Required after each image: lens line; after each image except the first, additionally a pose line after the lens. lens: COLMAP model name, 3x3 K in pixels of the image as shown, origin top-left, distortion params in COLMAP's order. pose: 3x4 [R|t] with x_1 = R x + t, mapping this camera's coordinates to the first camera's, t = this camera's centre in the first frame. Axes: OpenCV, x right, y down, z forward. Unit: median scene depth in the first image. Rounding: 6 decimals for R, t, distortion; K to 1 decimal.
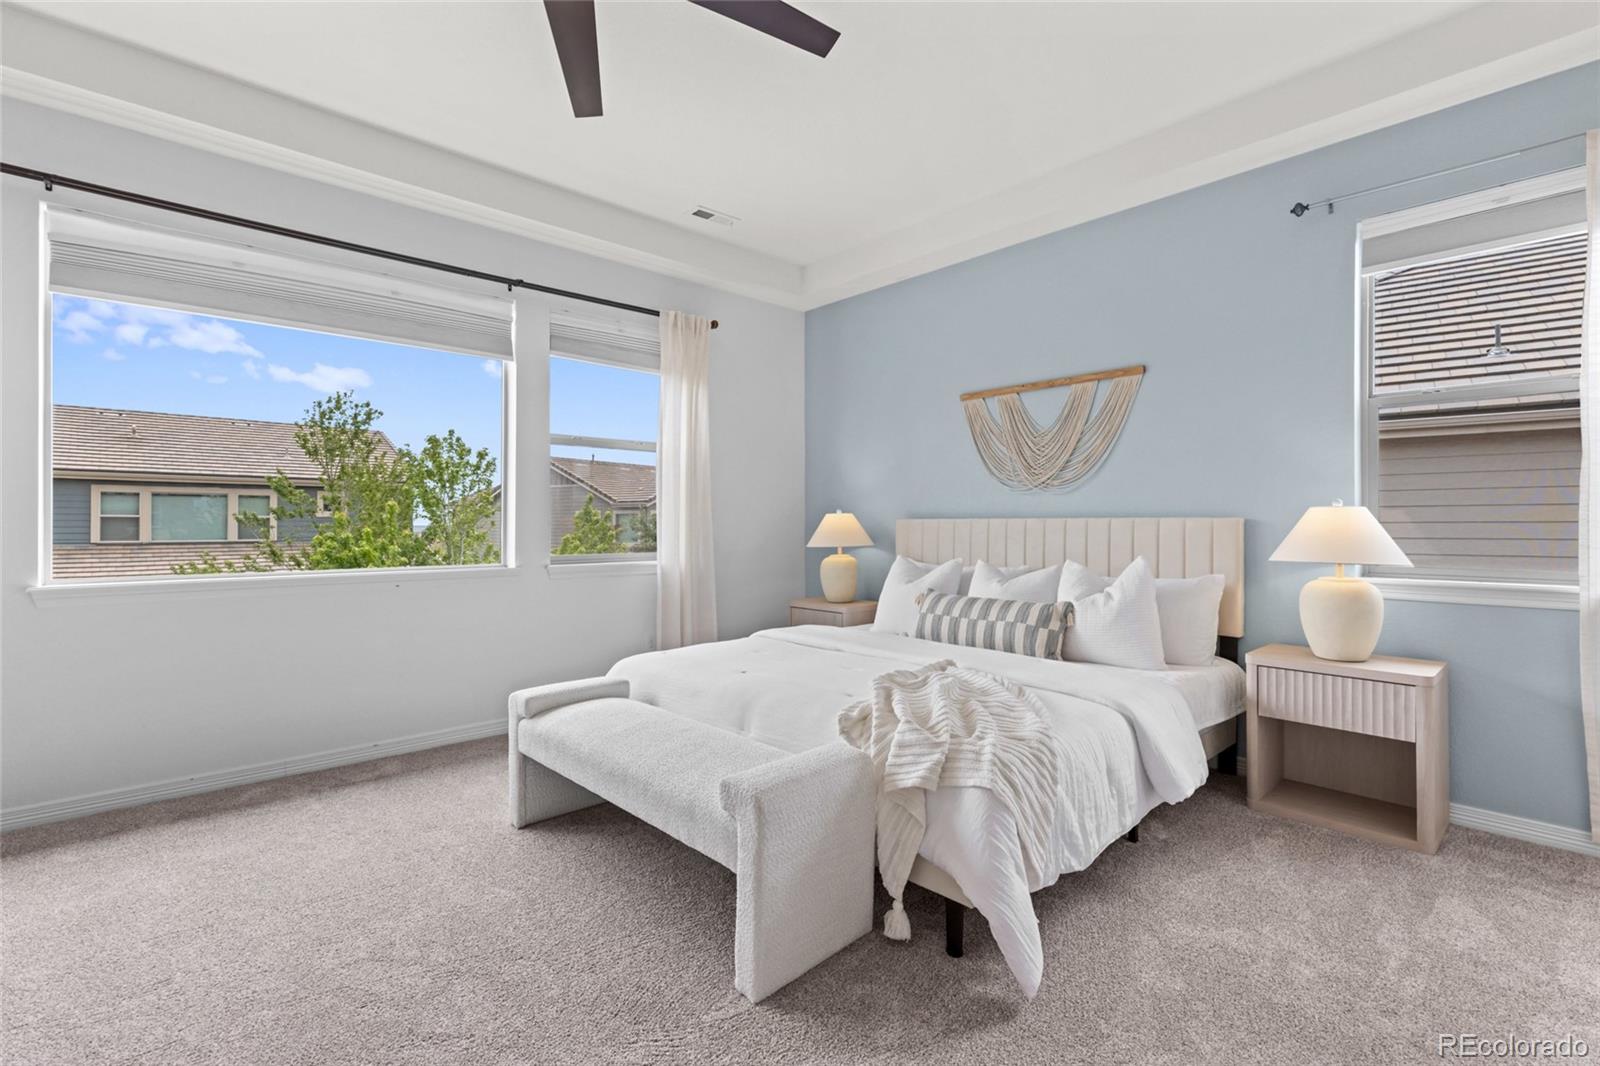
lens RADIAL K [[718.4, 0, 789.1], [0, 718.4, 518.3], [0, 0, 1]] dist [0.002929, 0.000125]
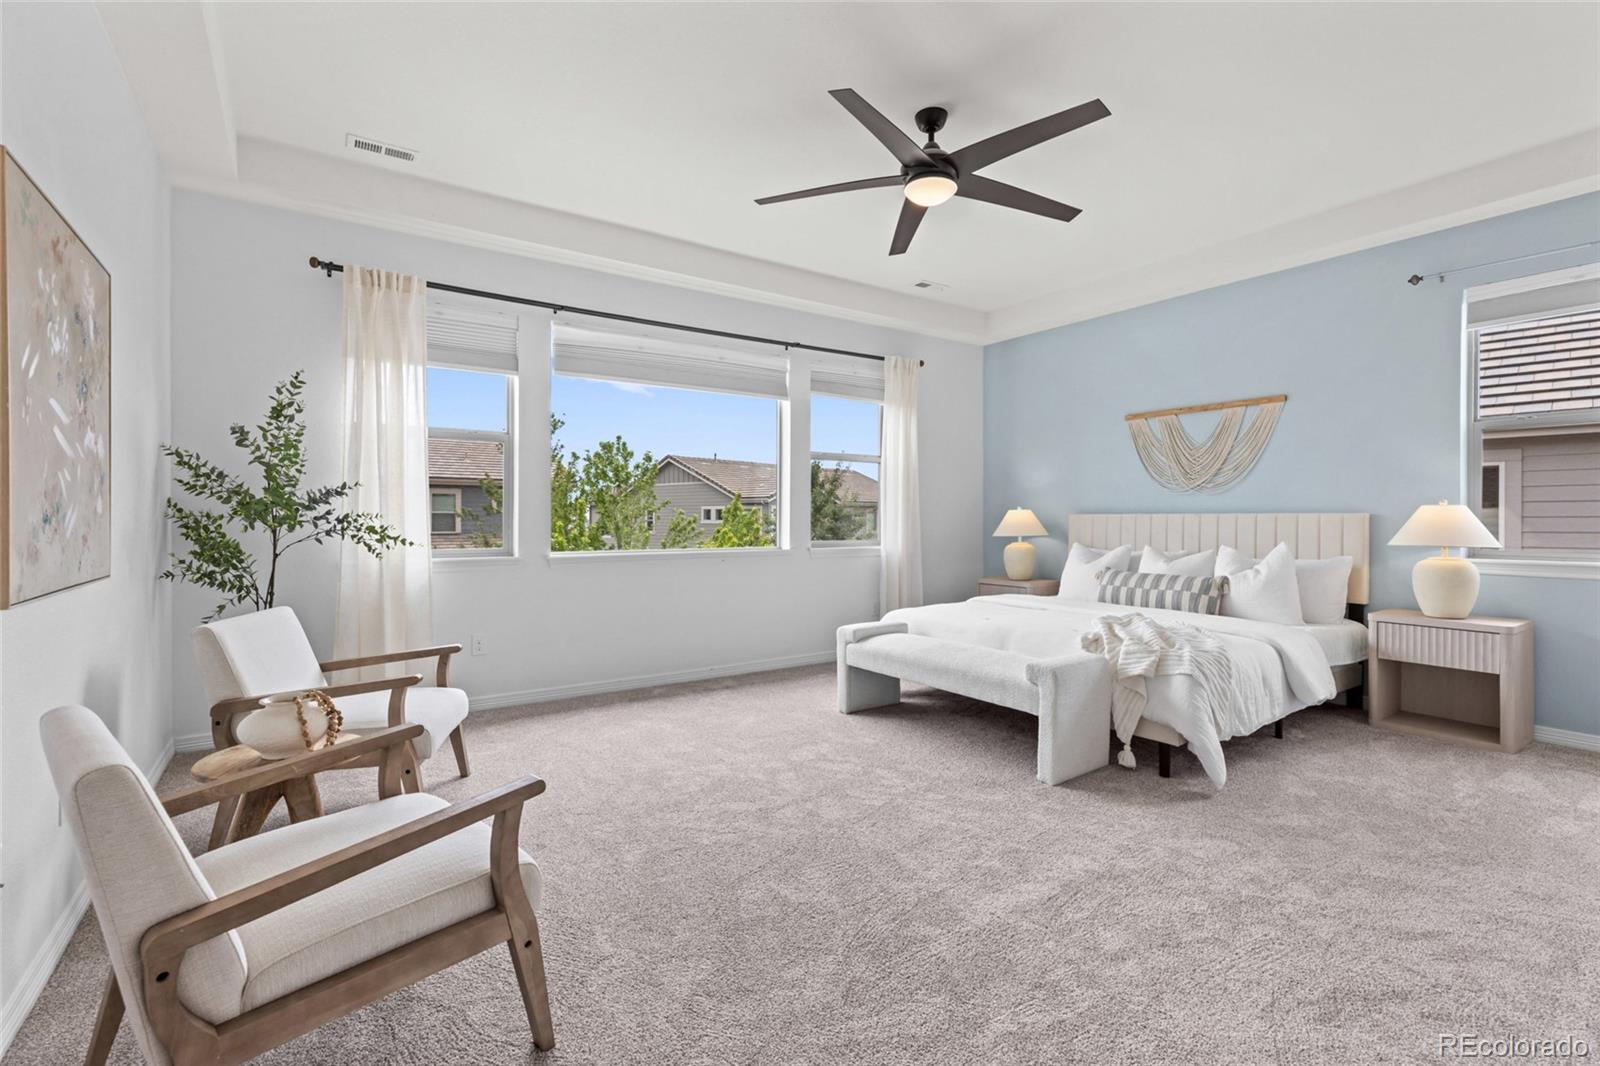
lens RADIAL K [[700.5, 0, 792.0], [0, 700.5, 516.3], [0, 0, 1]] dist [0.000037, 0.000384]
pose [[0.989382, 0.000183, -0.145335, -0.225527], [0.000492, 0.999989, 0.004614, -0.001733], [0.145335, -0.004636, 0.989372, -0.421209]]
